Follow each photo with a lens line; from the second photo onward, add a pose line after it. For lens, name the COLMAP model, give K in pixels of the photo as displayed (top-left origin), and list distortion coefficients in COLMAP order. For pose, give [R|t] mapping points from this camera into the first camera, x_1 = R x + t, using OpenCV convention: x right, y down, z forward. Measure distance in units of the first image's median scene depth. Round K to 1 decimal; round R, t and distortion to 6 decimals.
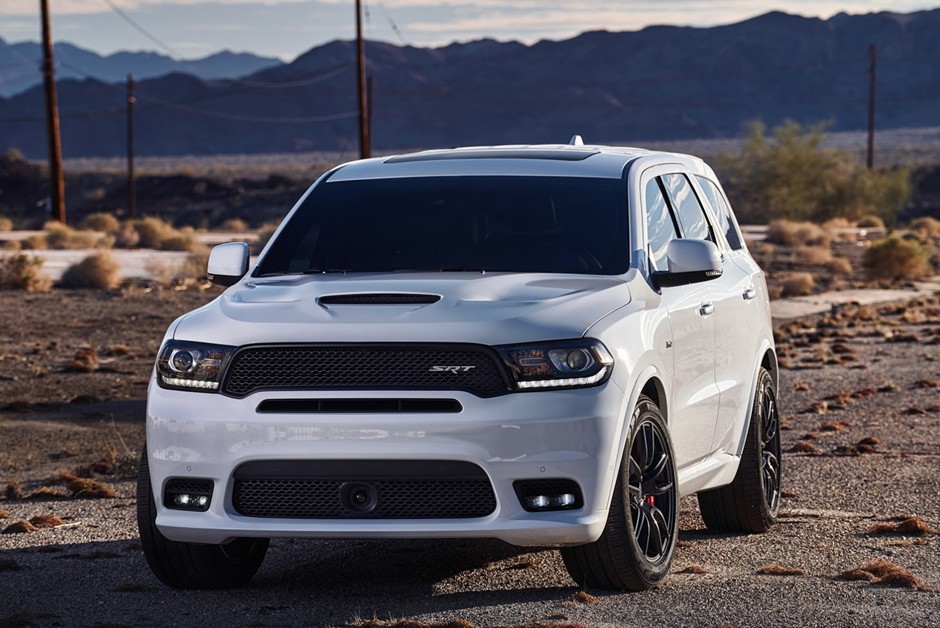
lens RADIAL K [[4733.5, 0, 470.0], [0, 4733.5, 314.0], [0, 0, 1]] dist [0.191999, 4.652883]
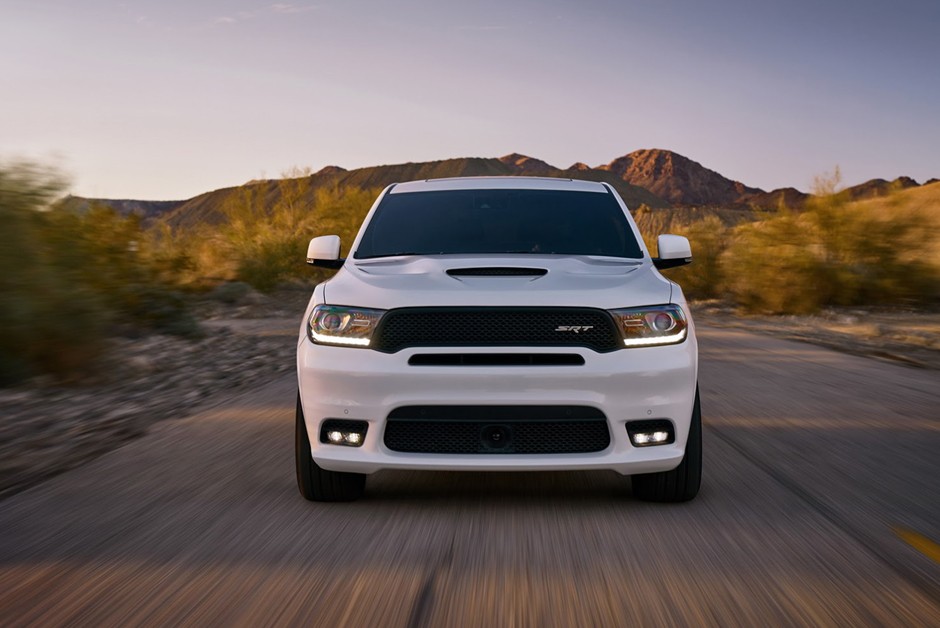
lens RADIAL K [[1572.3, 0, 470.0], [0, 1572.3, 314.0], [0, 0, 1]] dist [-0.012777, 0.012459]
pose [[0.981211, 0.004451, 0.192885, -0.105292], [-0.004148, 0.999989, -0.001976, 0.008665], [-0.192892, 0.001138, 0.981219, 0.606950]]
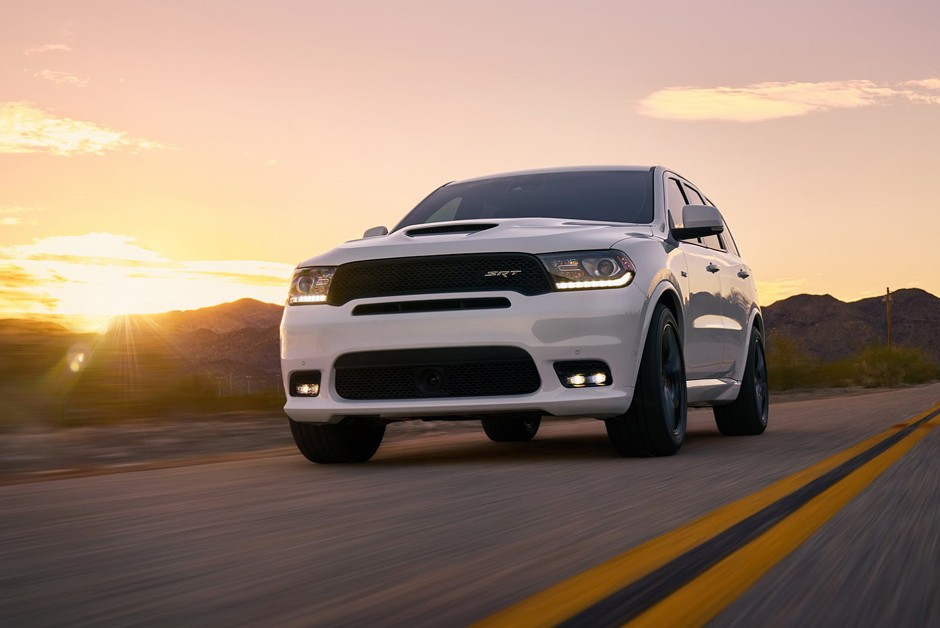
lens RADIAL K [[1572.3, 0, 470.0], [0, 1572.3, 314.0], [0, 0, 1]] dist [-0.012777, 0.012459]
pose [[0.993407, -0.026864, -0.111452, 0.032764], [0.018092, 0.996712, -0.078979, 0.053736], [0.113207, 0.076442, 0.990626, 0.586314]]
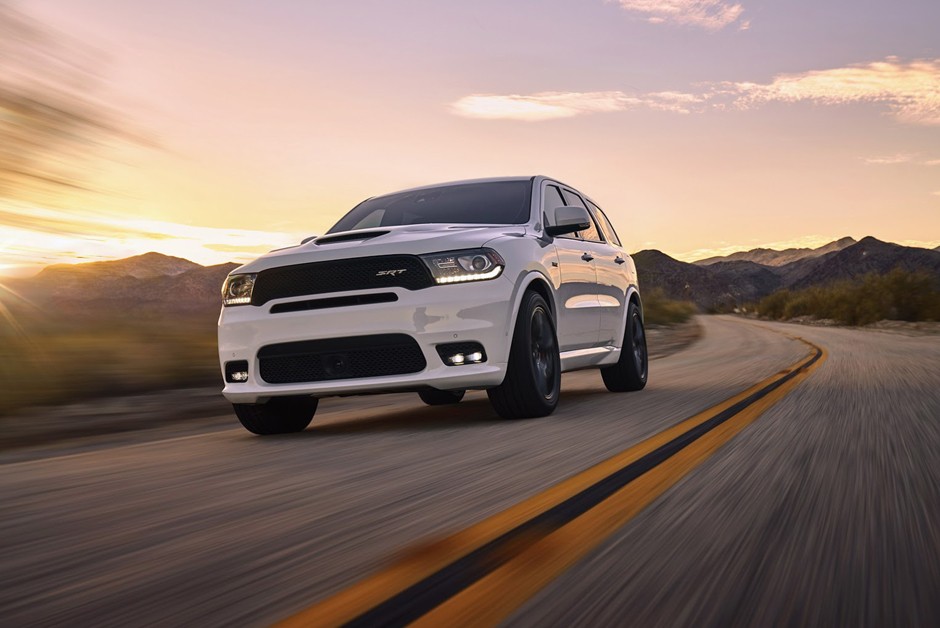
lens RADIAL K [[1192.4, 0, 470.1], [0, 1192.4, 337.5], [0, 0, 1]] dist [-0.007131, -0.003116]
pose [[0.990925, -0.071448, -0.113856, 0.060452], [0.066835, 0.996801, -0.043830, 0.048984], [0.116623, 0.035823, 0.992530, 0.628679]]
